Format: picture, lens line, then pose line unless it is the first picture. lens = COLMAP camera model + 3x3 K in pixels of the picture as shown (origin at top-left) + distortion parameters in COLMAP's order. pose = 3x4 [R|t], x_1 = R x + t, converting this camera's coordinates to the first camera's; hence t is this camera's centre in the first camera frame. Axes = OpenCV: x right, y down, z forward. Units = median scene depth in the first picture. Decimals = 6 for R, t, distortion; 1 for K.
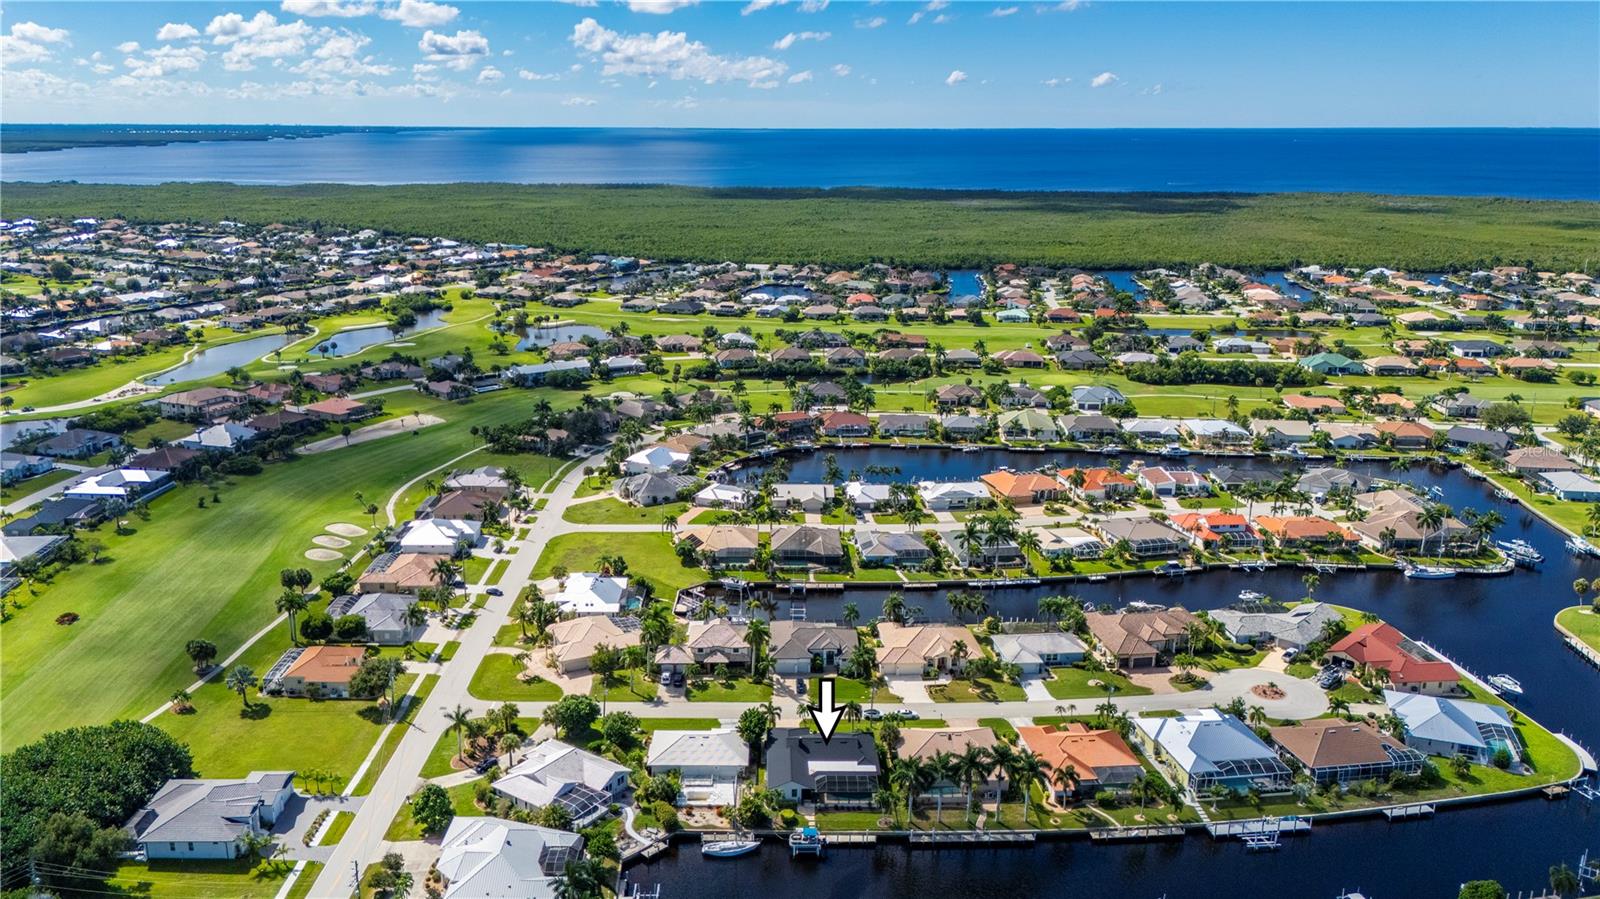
lens RADIAL K [[1197.3, 0, 753.7], [0, 1197.3, 451.1], [0, 0, 1]] dist [0.072292, 0.000691]
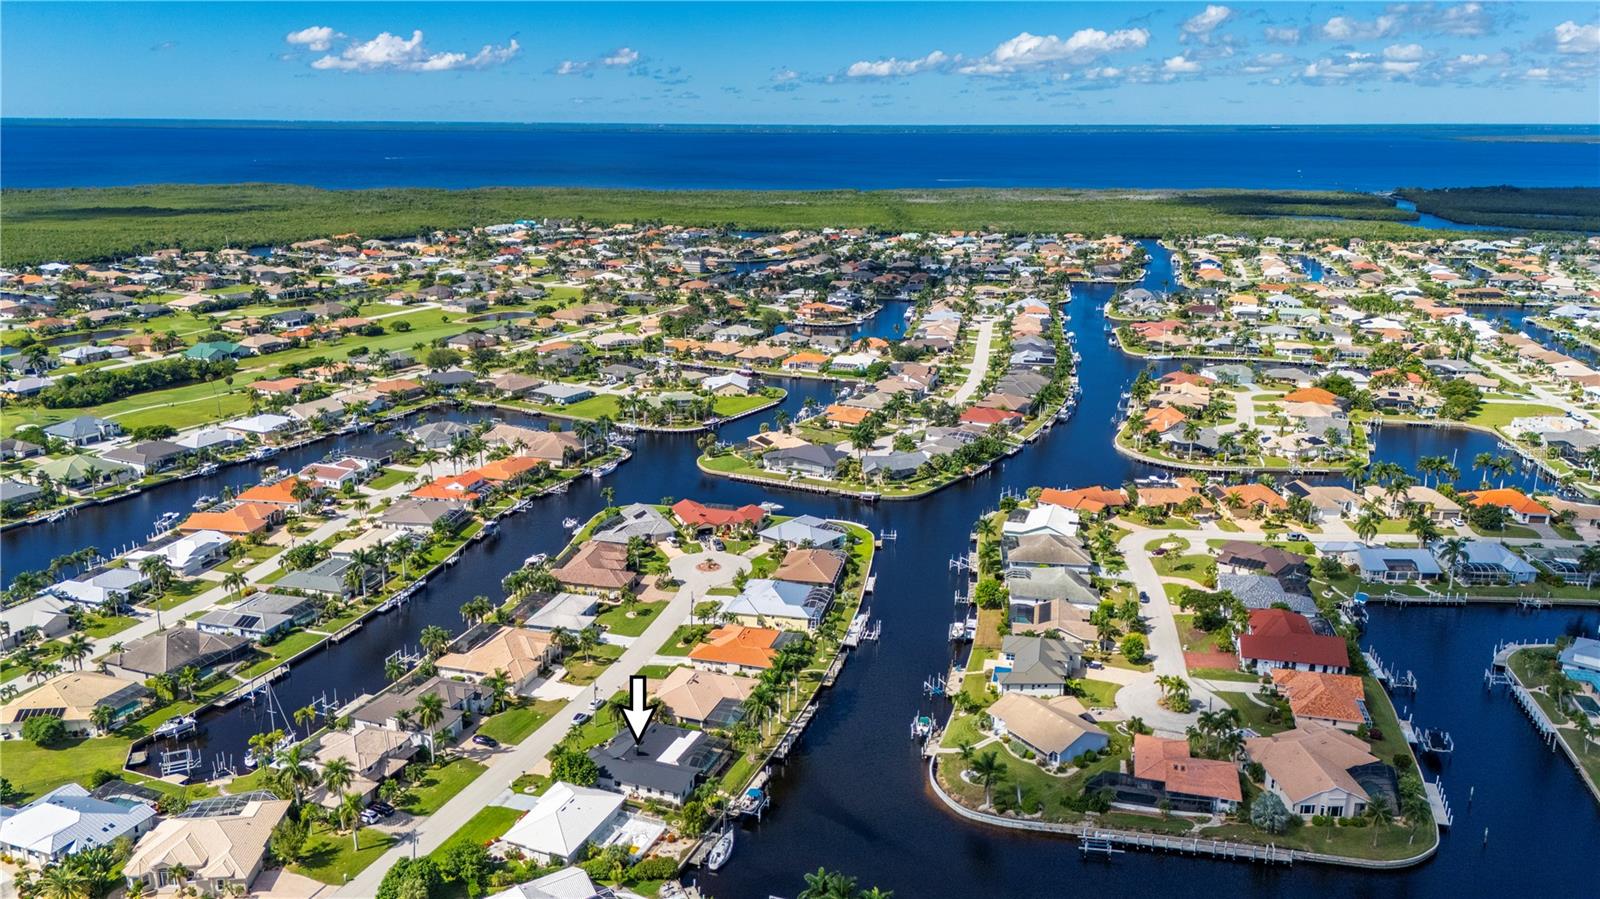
lens RADIAL K [[1238.2, 0, 795.7], [0, 1238.2, 449.0], [0, 0, 1]] dist [0.093801, -0.127783]
pose [[0.358563, -0.249046, 0.899672, -0.753418], [0.249854, 0.954197, 0.164561, -0.118528], [-0.899447, 0.165781, 0.404365, 0.451413]]
